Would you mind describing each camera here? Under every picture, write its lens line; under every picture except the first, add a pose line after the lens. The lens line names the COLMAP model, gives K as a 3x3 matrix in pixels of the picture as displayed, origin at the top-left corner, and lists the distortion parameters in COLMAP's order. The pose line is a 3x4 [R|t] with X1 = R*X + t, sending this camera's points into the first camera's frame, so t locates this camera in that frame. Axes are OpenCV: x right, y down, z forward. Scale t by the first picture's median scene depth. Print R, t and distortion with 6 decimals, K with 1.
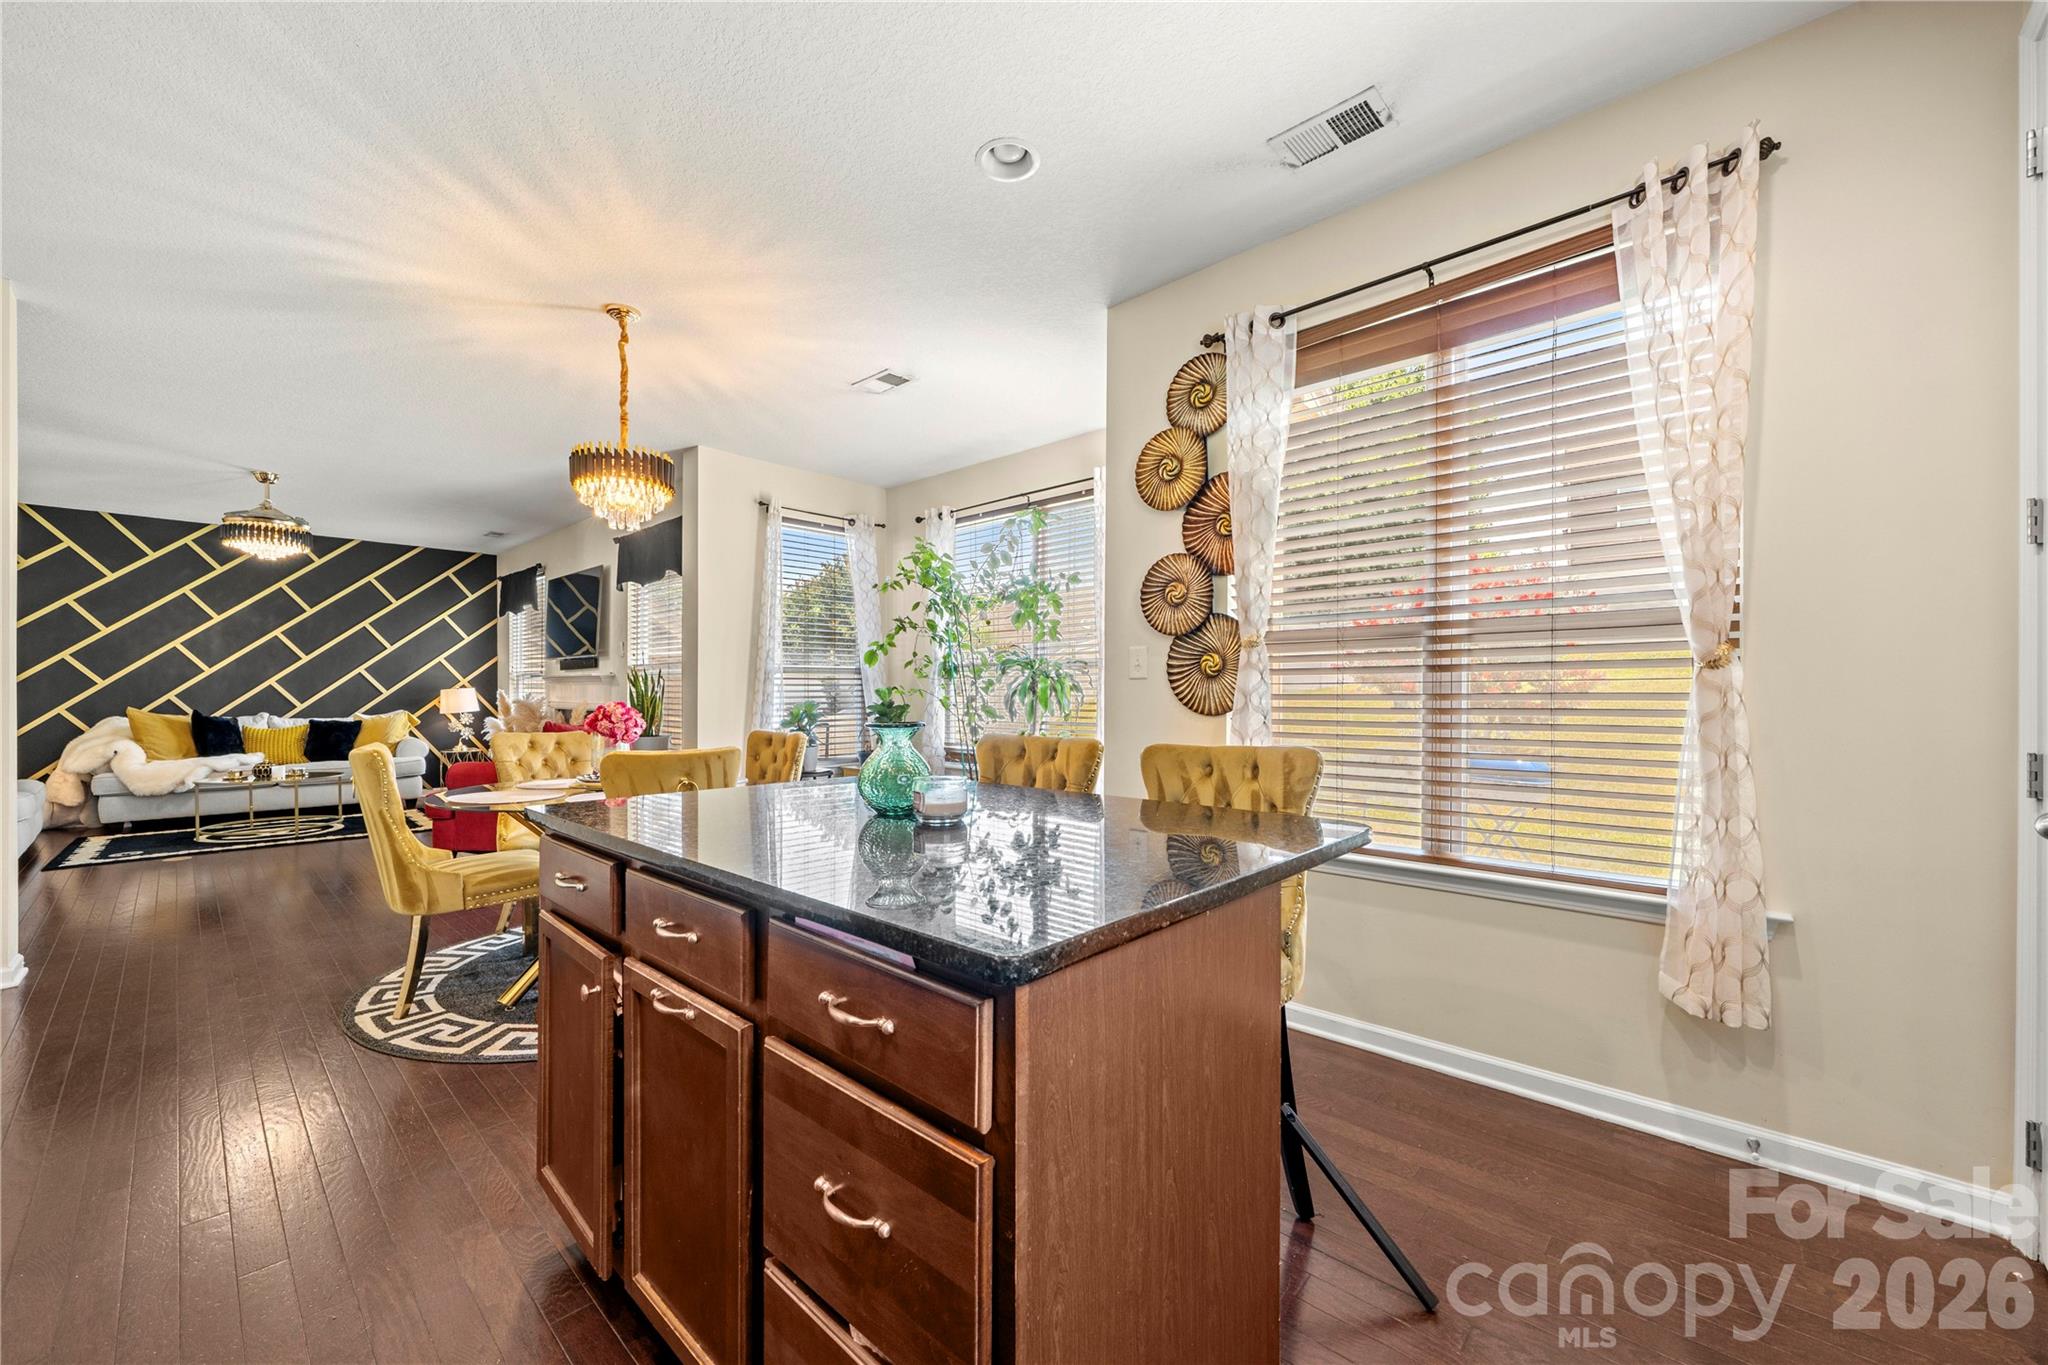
lens RADIAL K [[741.6, 0, 1008.6], [0, 741.6, 695.4], [0, 0, 1]] dist [-0.004245, -0.000277]
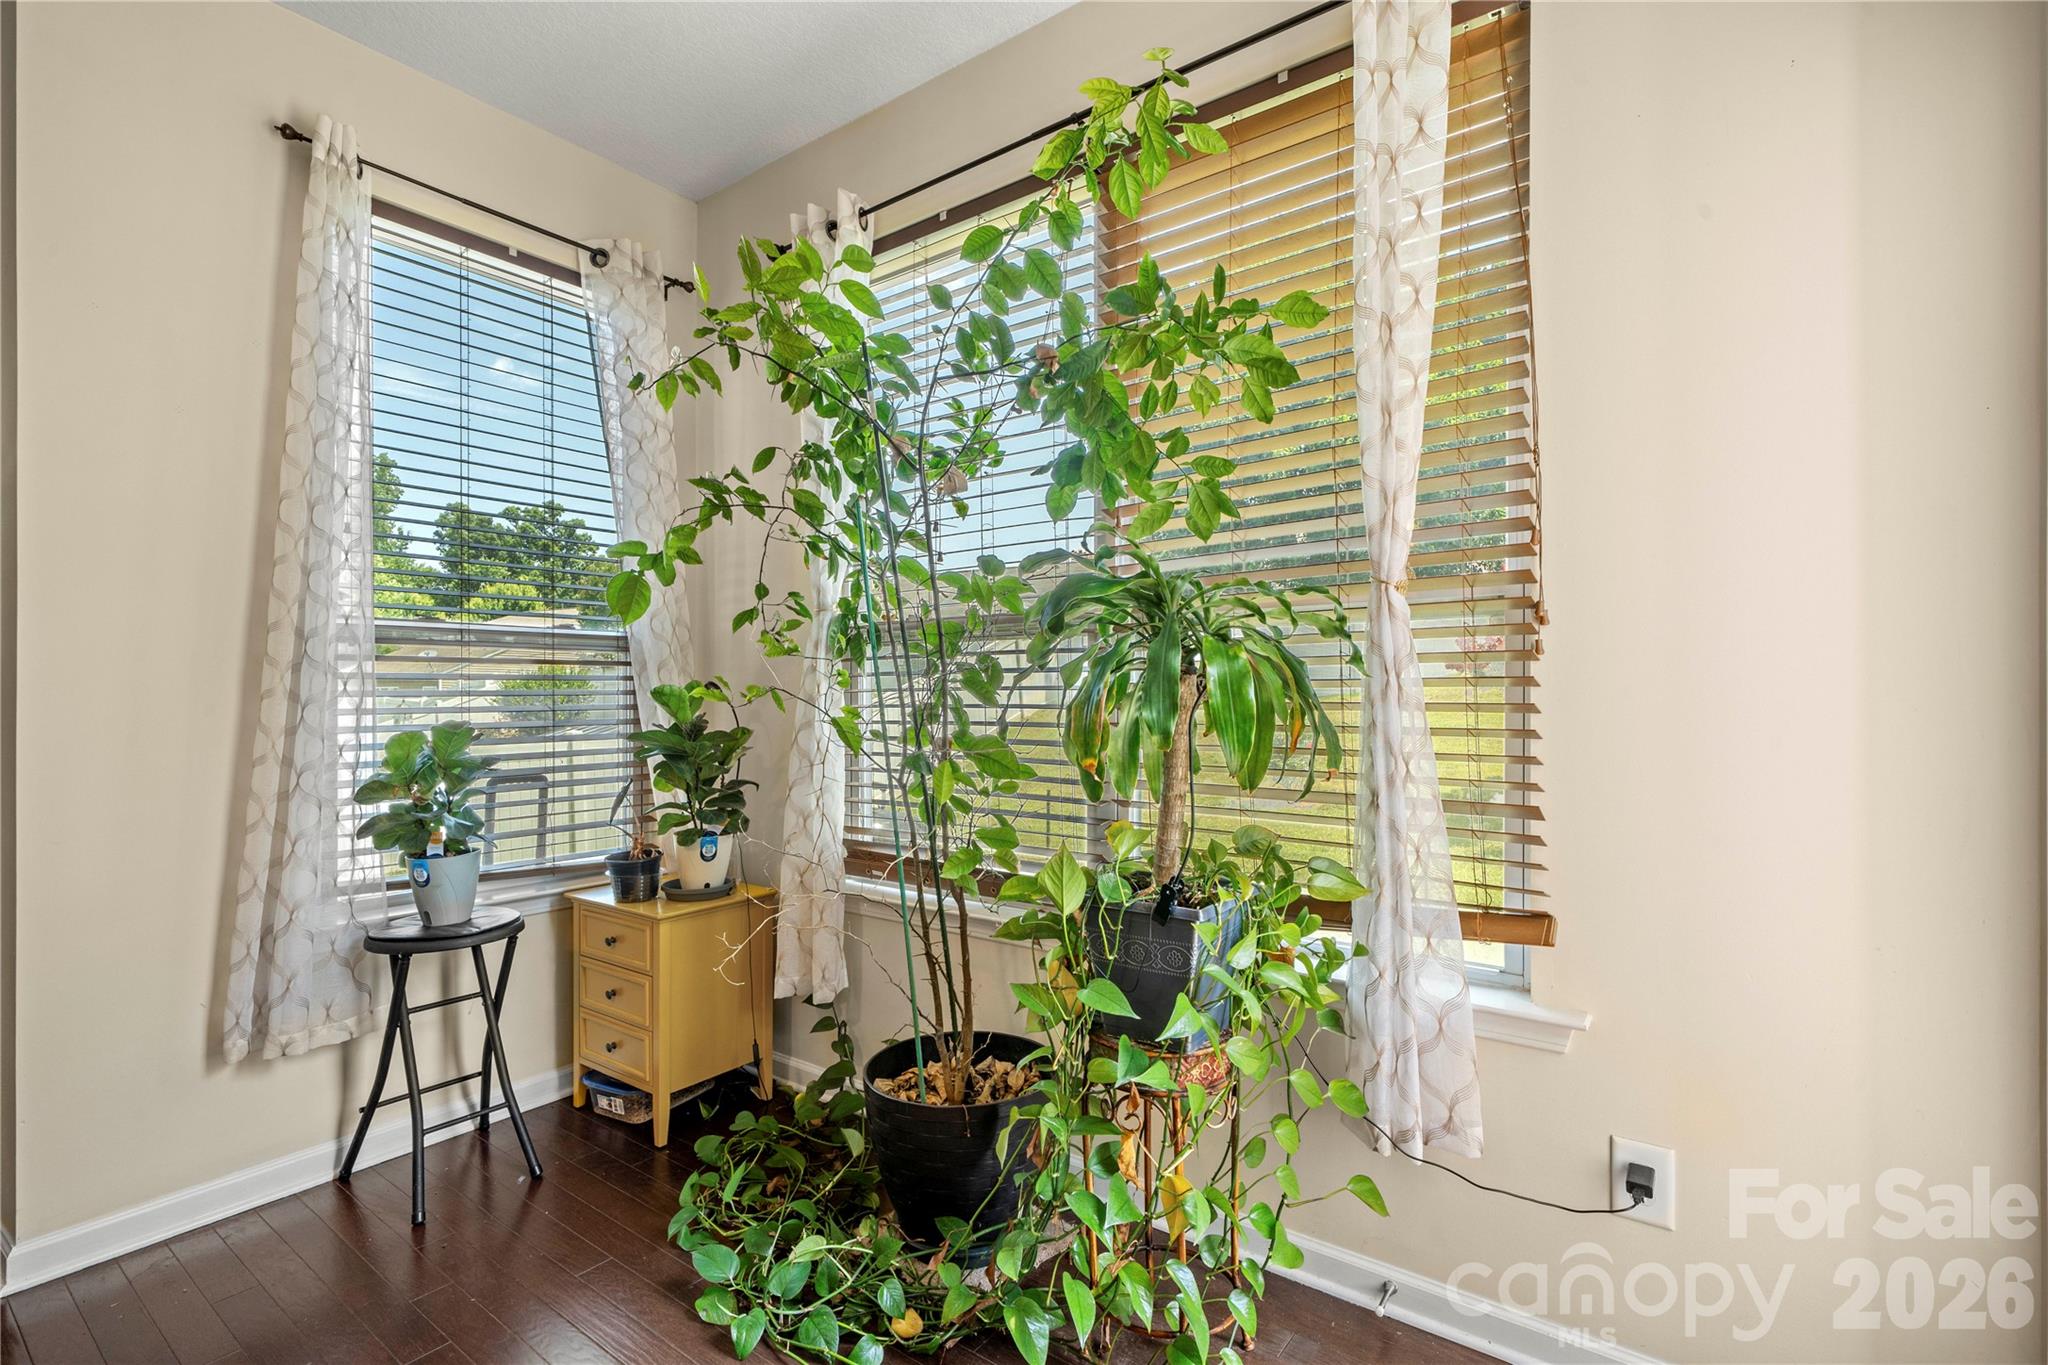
lens RADIAL K [[968.2, 0, 1015.5], [0, 968.2, 680.7], [0, 0, 1]] dist [0.004710, -0.000181]
pose [[0.995215, -0.002634, 0.097672, -0.049596], [0.004354, 0.999839, -0.017398, -0.003301], [-0.097610, 0.017740, 0.995067, 0.520508]]
